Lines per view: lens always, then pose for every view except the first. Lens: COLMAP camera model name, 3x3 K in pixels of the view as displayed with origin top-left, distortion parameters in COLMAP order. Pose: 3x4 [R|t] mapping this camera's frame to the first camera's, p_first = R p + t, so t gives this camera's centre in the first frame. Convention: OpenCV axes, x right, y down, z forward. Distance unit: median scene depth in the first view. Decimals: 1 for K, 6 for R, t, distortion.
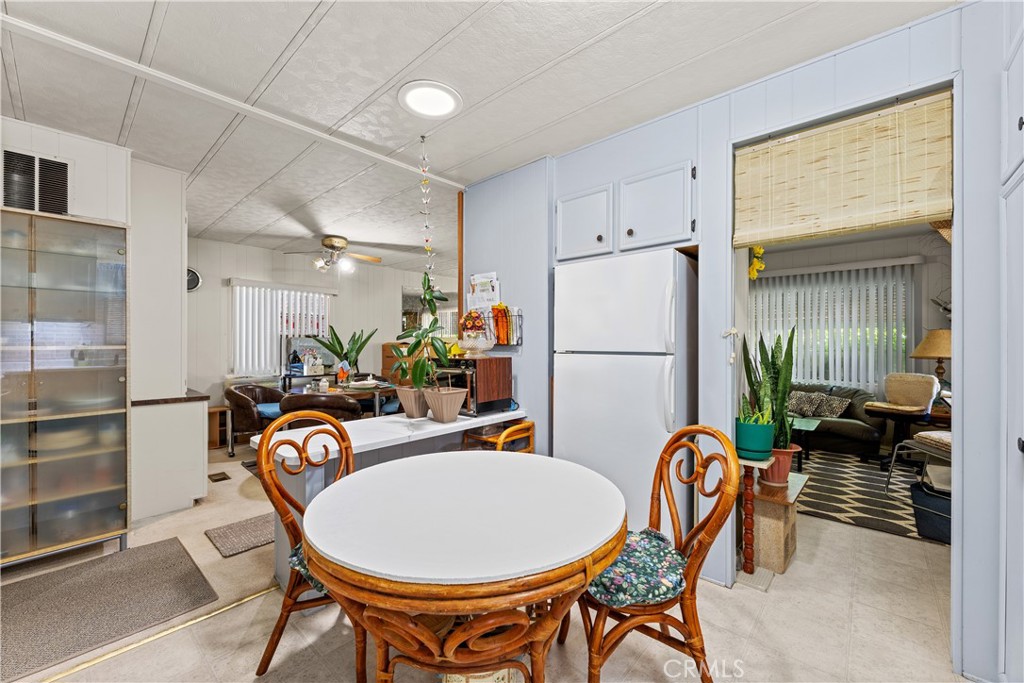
lens RADIAL K [[406.7, 0, 512.0], [0, 406.7, 341.5], [0, 0, 1]] dist [0.000676, 0.000074]
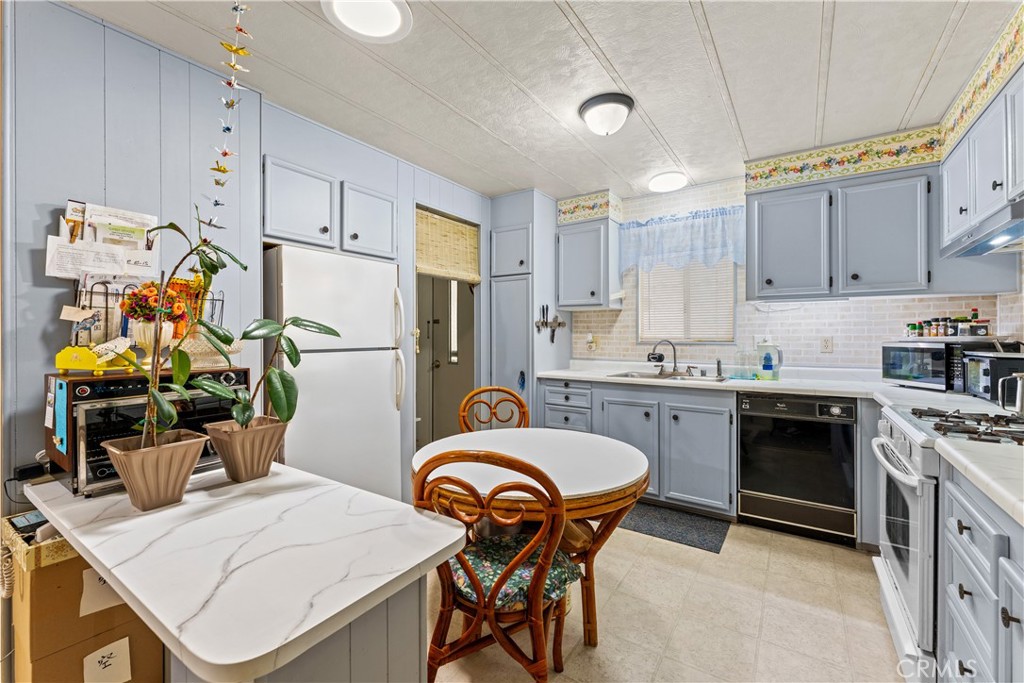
lens RADIAL K [[429.9, 0, 512.0], [0, 429.9, 341.5], [0, 0, 1]] dist [0.000074, 0.000008]
pose [[-0.142578, -0.009560, 0.989737, -0.901571], [0.002774, 0.999946, 0.010058, -0.004899], [-0.989780, 0.004179, -0.142544, 0.777723]]
